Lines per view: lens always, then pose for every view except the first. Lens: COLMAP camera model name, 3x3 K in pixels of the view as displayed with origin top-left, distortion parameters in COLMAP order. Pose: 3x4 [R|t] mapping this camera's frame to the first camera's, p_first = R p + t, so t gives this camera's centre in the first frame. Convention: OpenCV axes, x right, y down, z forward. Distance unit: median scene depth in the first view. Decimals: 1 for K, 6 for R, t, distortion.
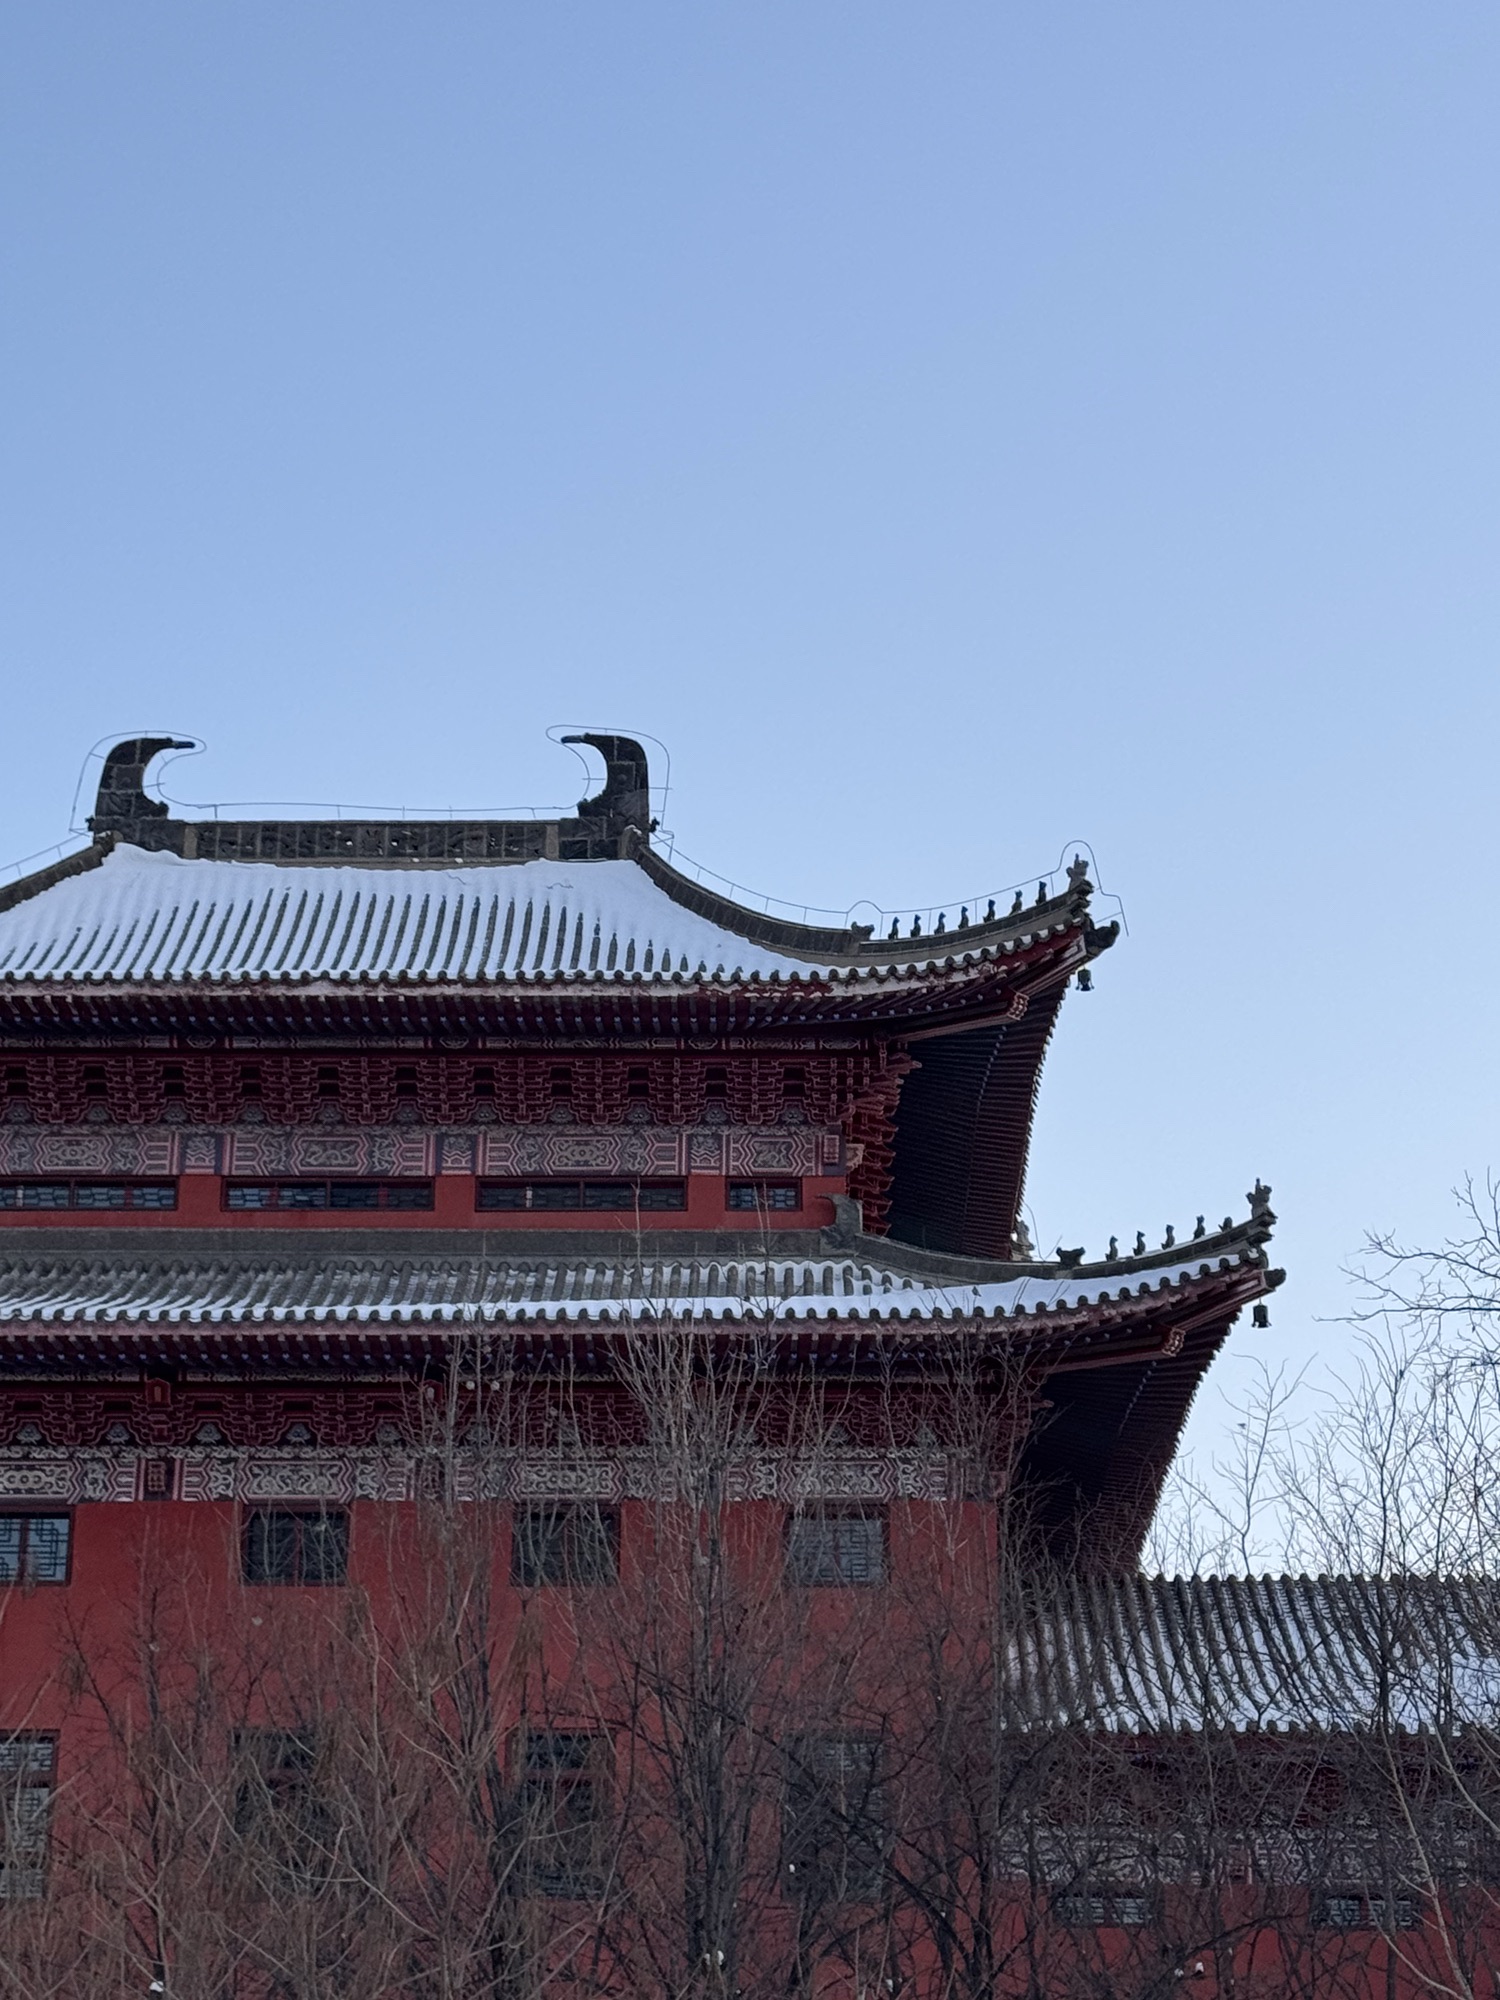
lens RADIAL K [[4232.2, 0, 749.8], [0, 4232.2, 998.4], [0, 0, 1]] dist [0.088089, 0.000000]
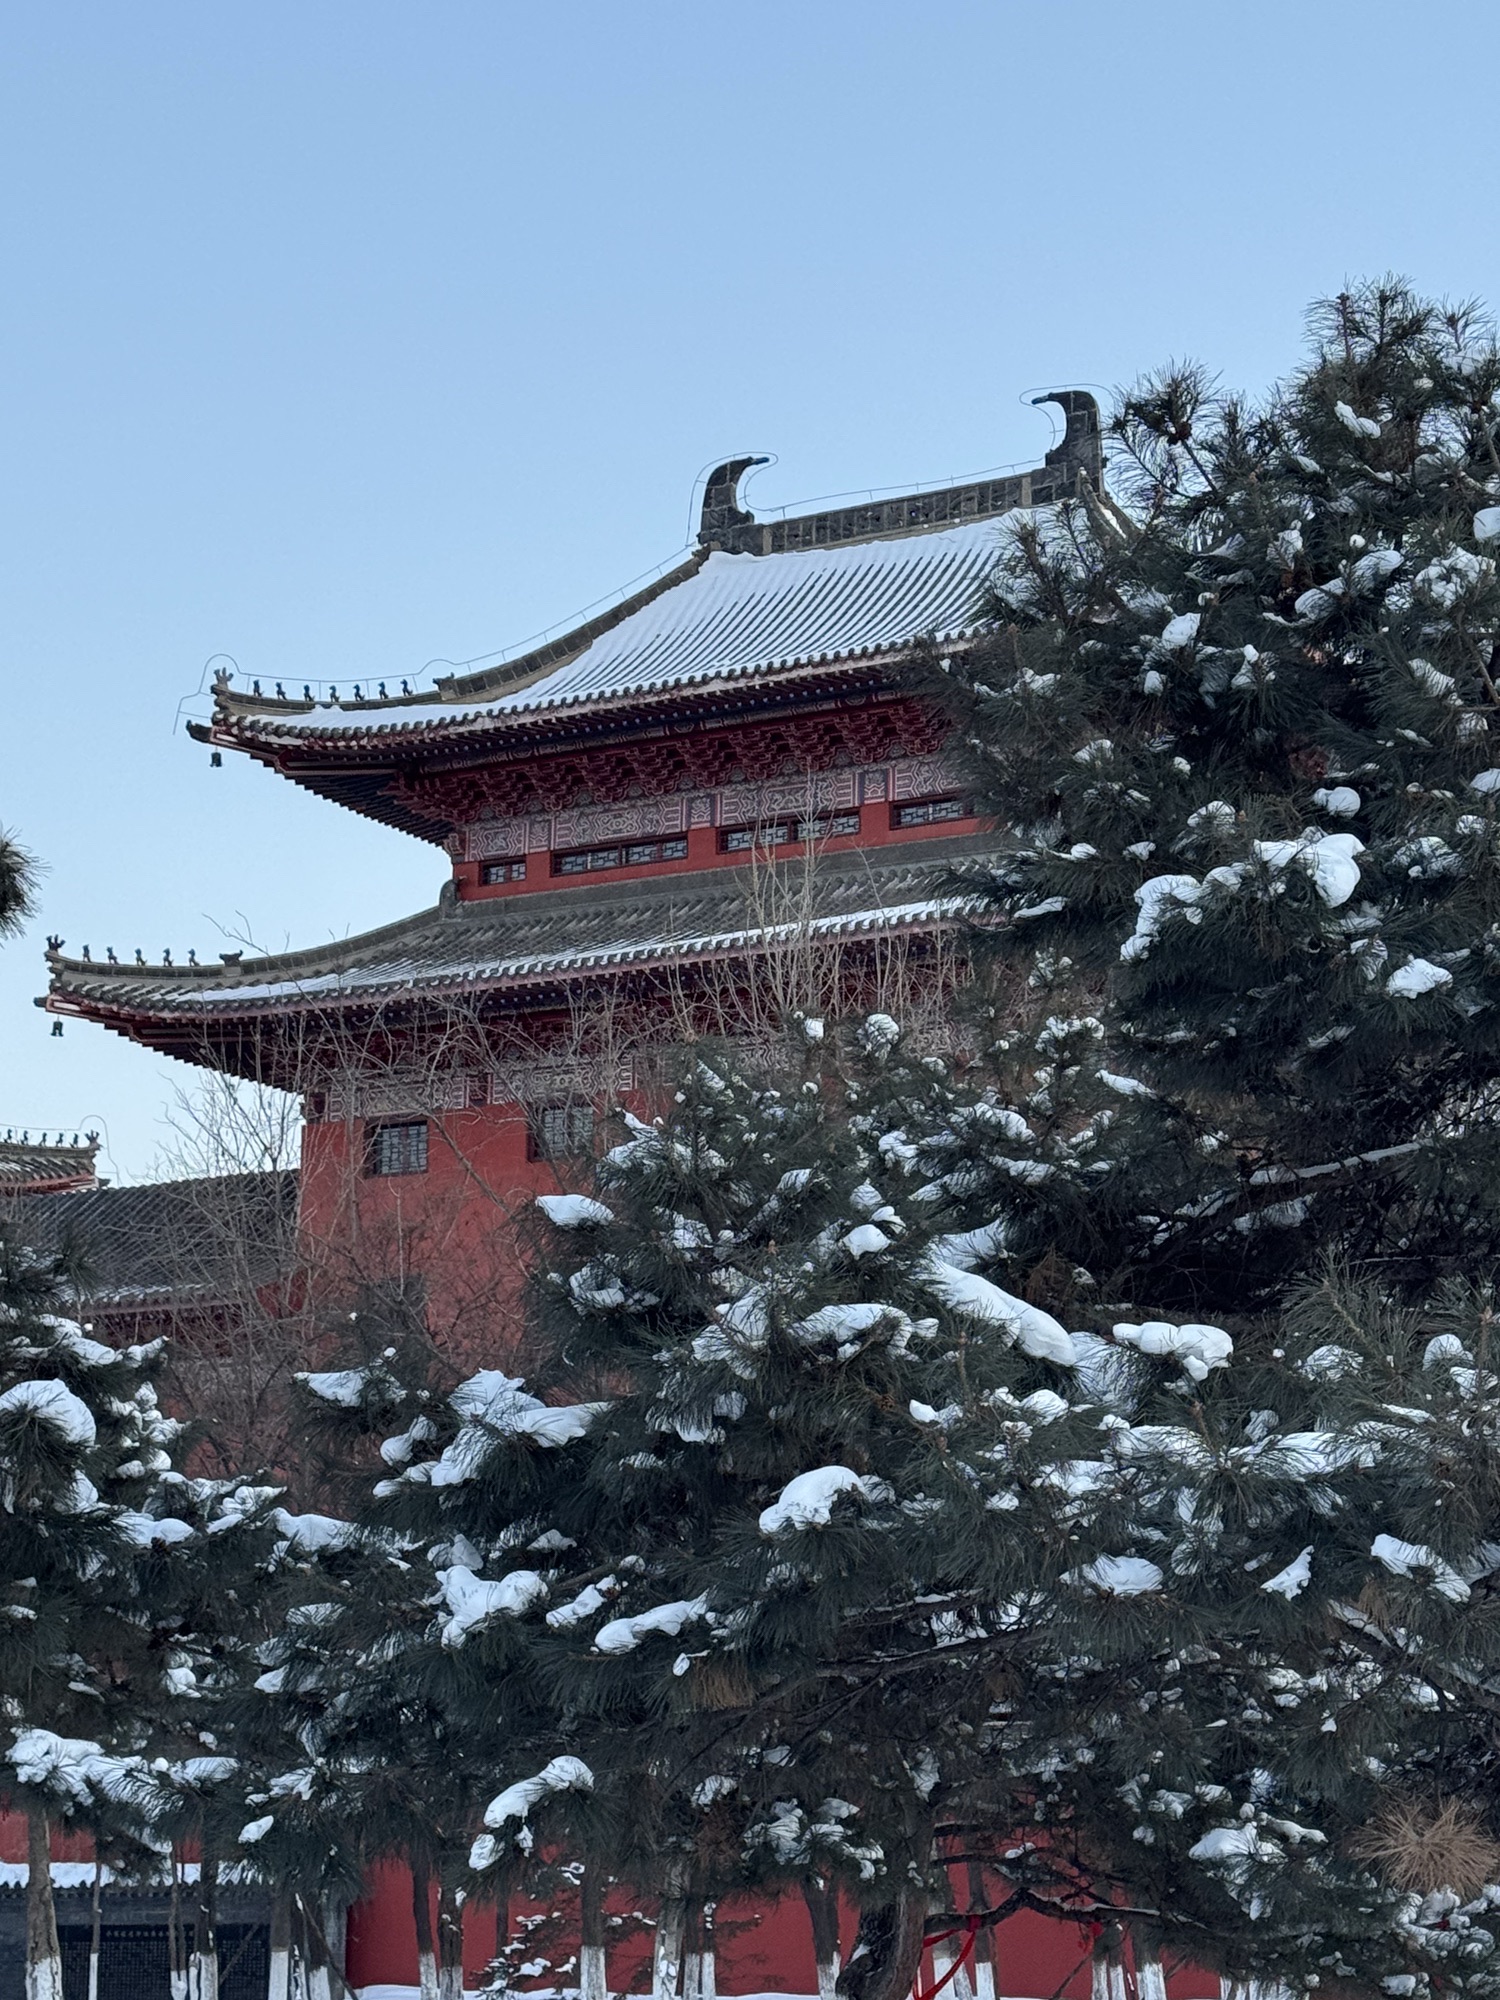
lens RADIAL K [[4151.8, 0, 750.3], [0, 4151.8, 1001.6], [0, 0, 1]] dist [0.192388, 0.000000]
pose [[0.861759, -0.104272, -0.496487, 0.480740], [0.182378, 0.976899, 0.111388, -0.043158], [0.473403, -0.186538, 0.860868, -0.098229]]
